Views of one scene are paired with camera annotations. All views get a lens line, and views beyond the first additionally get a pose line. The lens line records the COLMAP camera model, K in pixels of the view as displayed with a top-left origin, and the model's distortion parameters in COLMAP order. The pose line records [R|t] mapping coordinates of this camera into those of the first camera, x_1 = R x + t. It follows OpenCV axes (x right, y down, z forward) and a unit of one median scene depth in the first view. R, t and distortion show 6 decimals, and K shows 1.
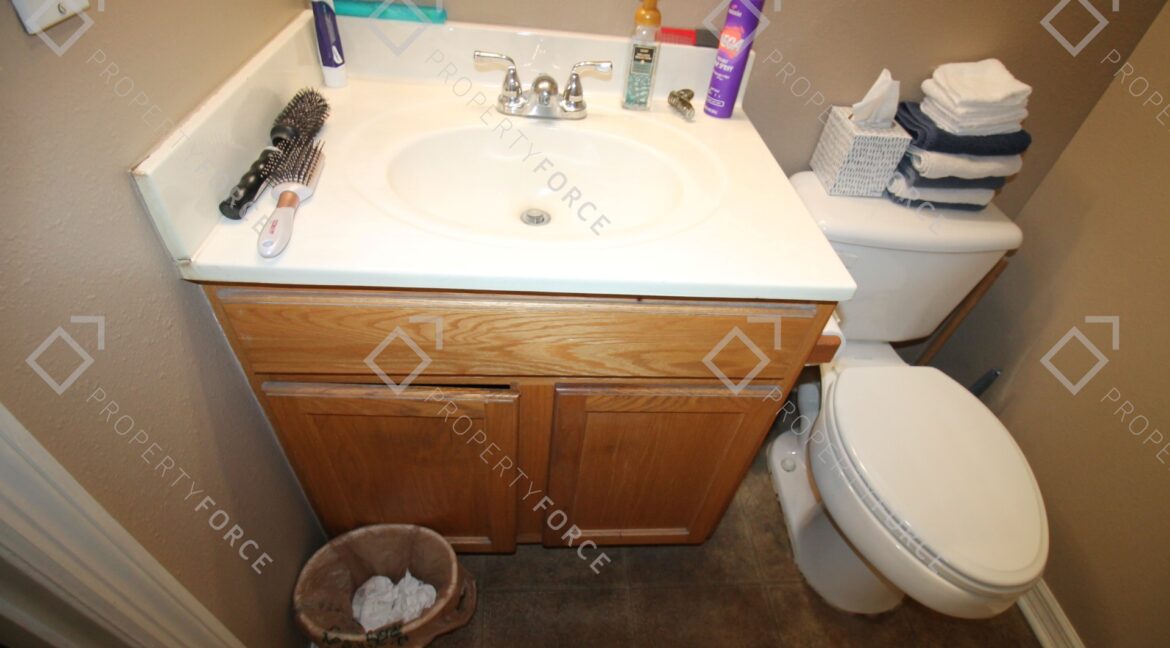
lens RADIAL K [[552.3, 0, 597.3], [0, 552.3, 314.0], [0, 0, 1]] dist [-0.000367, -0.012076]
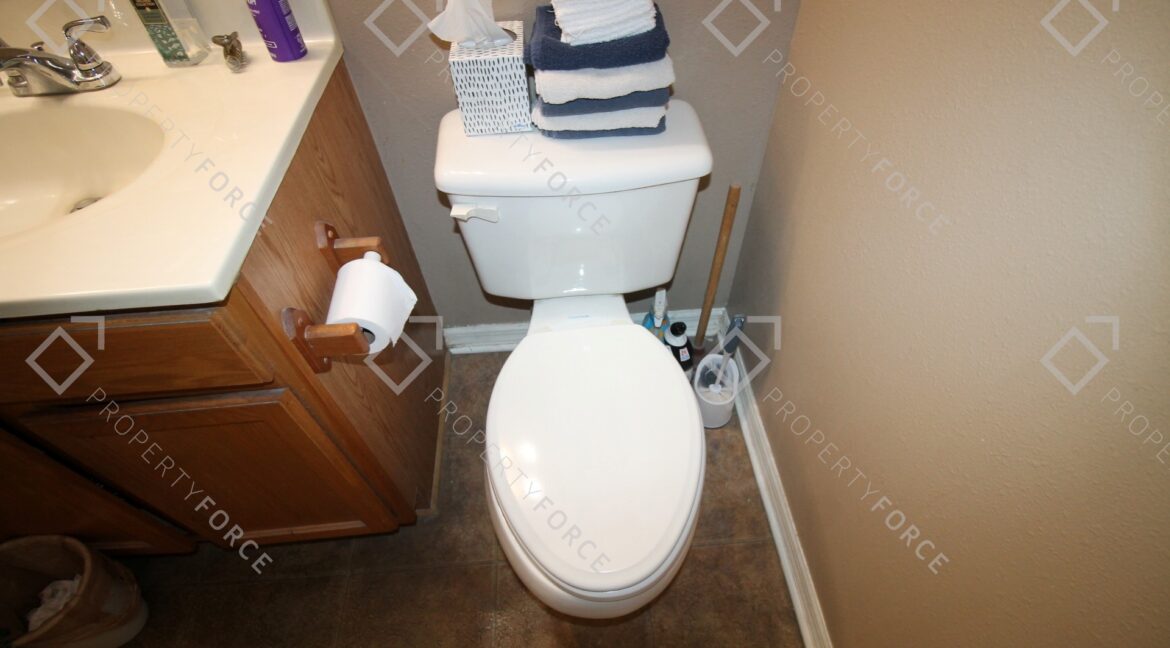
lens RADIAL K [[552.3, 0, 597.3], [0, 552.3, 314.0], [0, 0, 1]] dist [-0.000367, -0.012076]
pose [[0.992426, -0.084382, -0.089271, 0.674308], [0.094911, 0.988087, 0.121144, -0.031892], [0.077985, -0.128700, 0.988613, 0.152843]]
